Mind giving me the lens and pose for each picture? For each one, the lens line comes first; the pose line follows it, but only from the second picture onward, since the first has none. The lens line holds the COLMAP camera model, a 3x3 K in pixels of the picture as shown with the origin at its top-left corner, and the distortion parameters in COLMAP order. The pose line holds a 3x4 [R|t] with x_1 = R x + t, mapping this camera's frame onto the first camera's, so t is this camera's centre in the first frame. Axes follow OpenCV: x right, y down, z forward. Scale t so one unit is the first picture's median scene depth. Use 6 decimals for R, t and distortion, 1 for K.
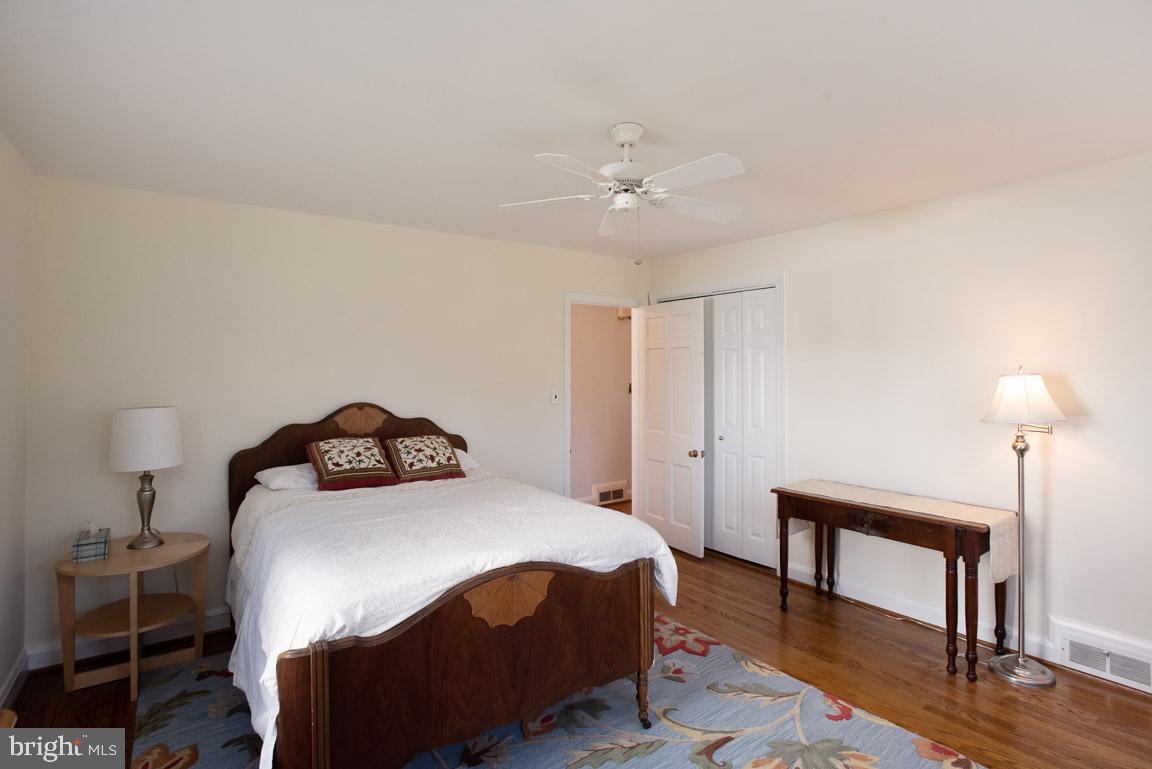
lens RADIAL K [[569.0, 0, 573.1], [0, 569.0, 357.7], [0, 0, 1]] dist [-0.033148, -0.000303]
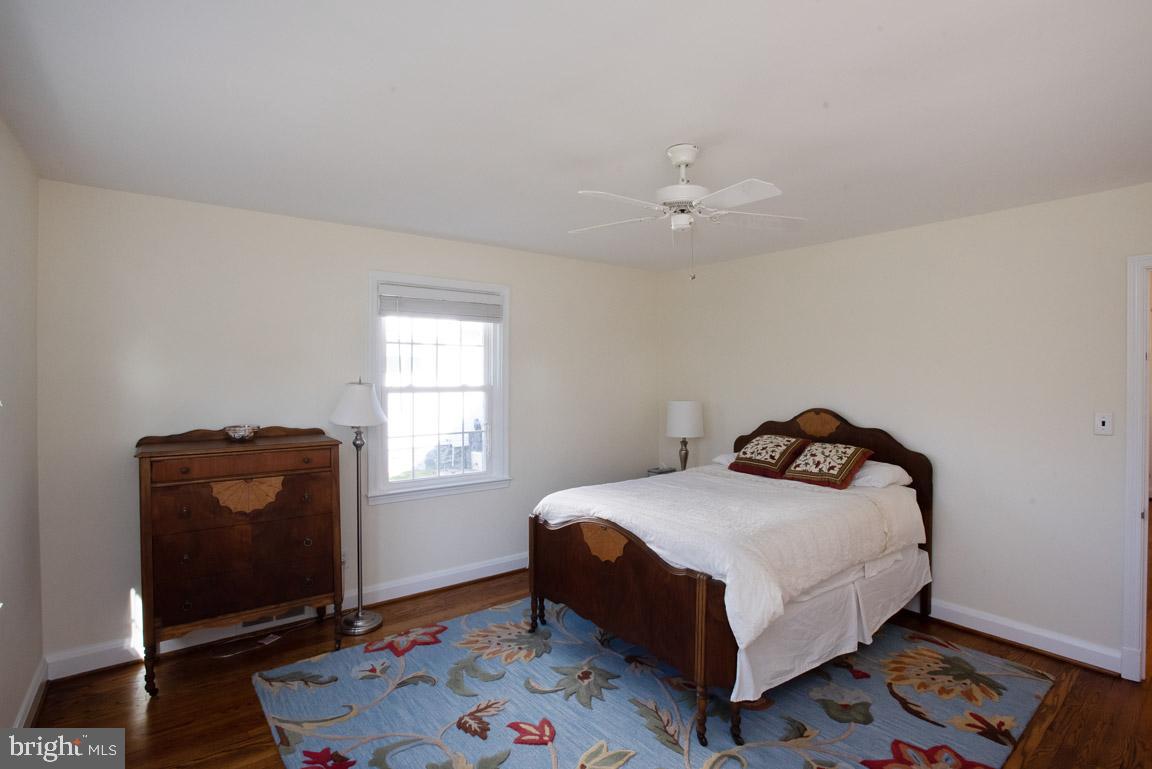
lens RADIAL K [[553.6, 0, 573.7], [0, 553.6, 373.9], [0, 0, 1]] dist [-0.039391, 0.000621]
pose [[0.058434, 0.002516, -0.998288, 0.868853], [0.018730, 0.999818, 0.003617, -0.002004], [0.998116, -0.018909, 0.058376, 0.585678]]
